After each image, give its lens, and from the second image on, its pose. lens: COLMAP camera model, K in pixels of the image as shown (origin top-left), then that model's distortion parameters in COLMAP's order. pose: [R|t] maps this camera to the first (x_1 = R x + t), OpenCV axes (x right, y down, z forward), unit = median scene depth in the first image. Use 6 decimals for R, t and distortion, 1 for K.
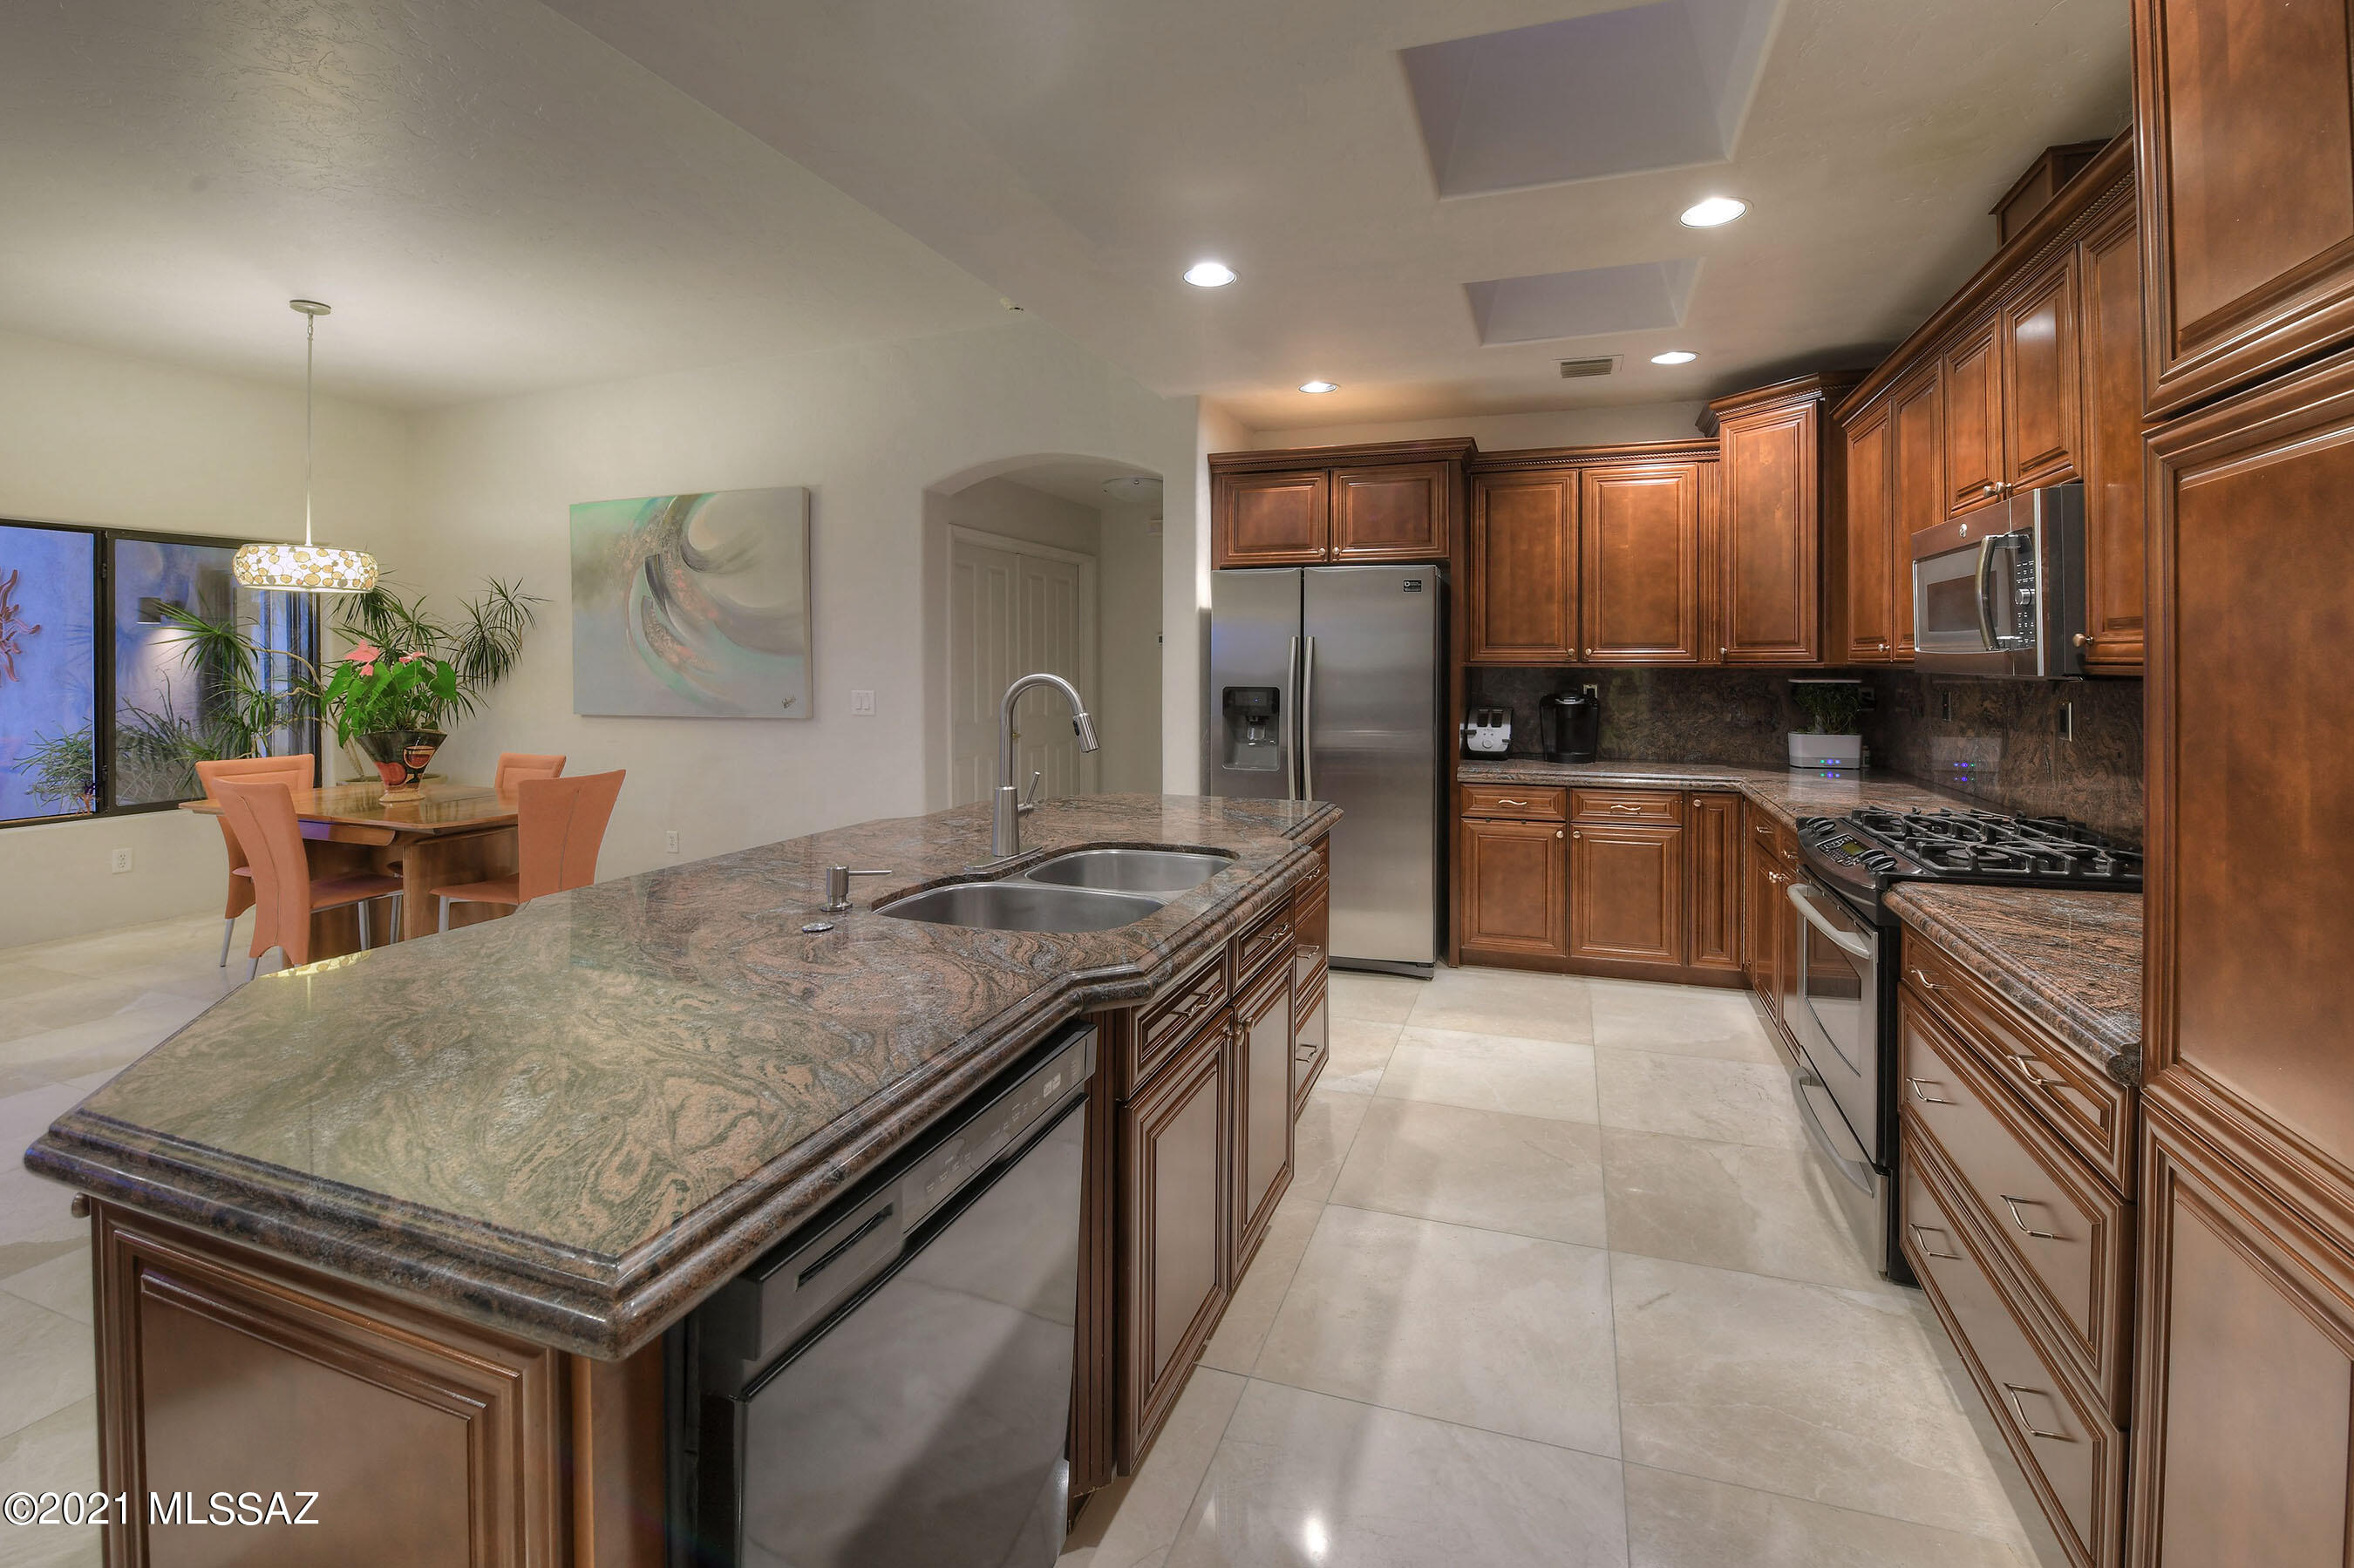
lens RADIAL K [[944.5, 0, 1287.5], [0, 944.5, 661.5], [0, 0, 1]] dist [0.003177, -0.000035]
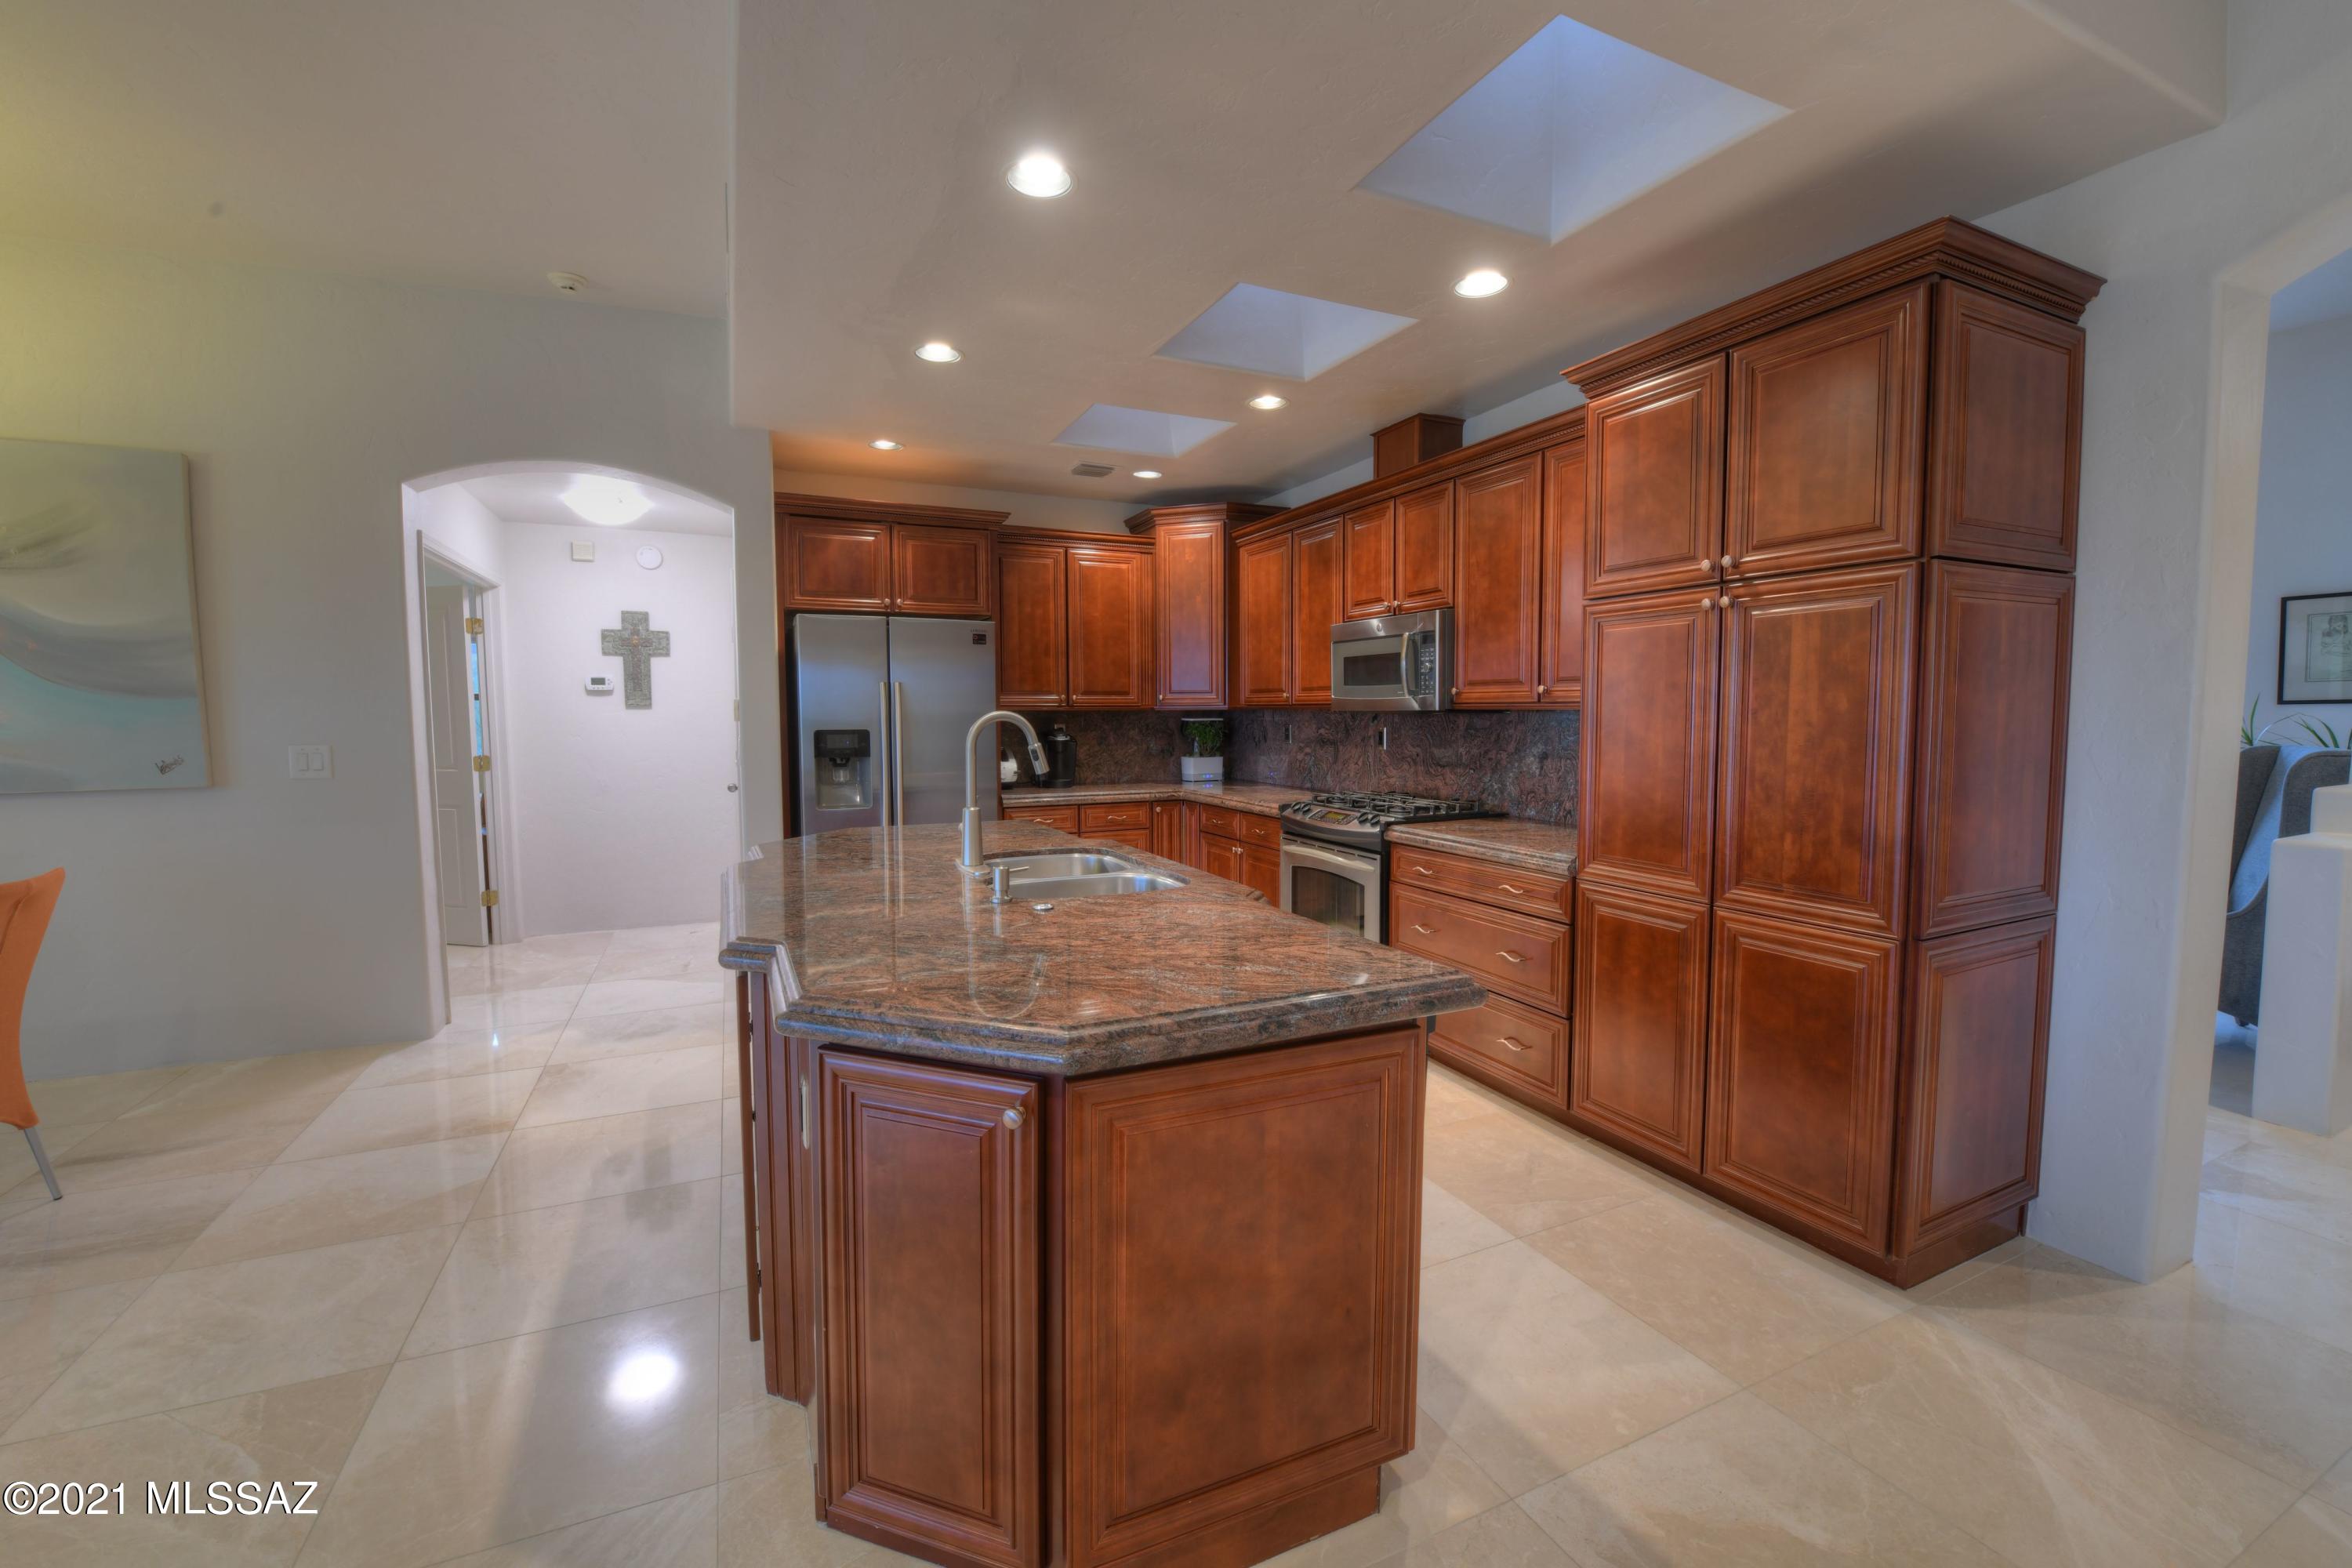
lens RADIAL K [[954.9, 0, 1184.9], [0, 954.9, 767.8], [0, 0, 1]] dist [-0.008286, 0.000023]
pose [[0.731316, -0.044598, 0.680579, -0.452912], [0.004314, 0.998142, 0.060773, 0.006407], [-0.682025, -0.041508, 0.730150, -0.022658]]
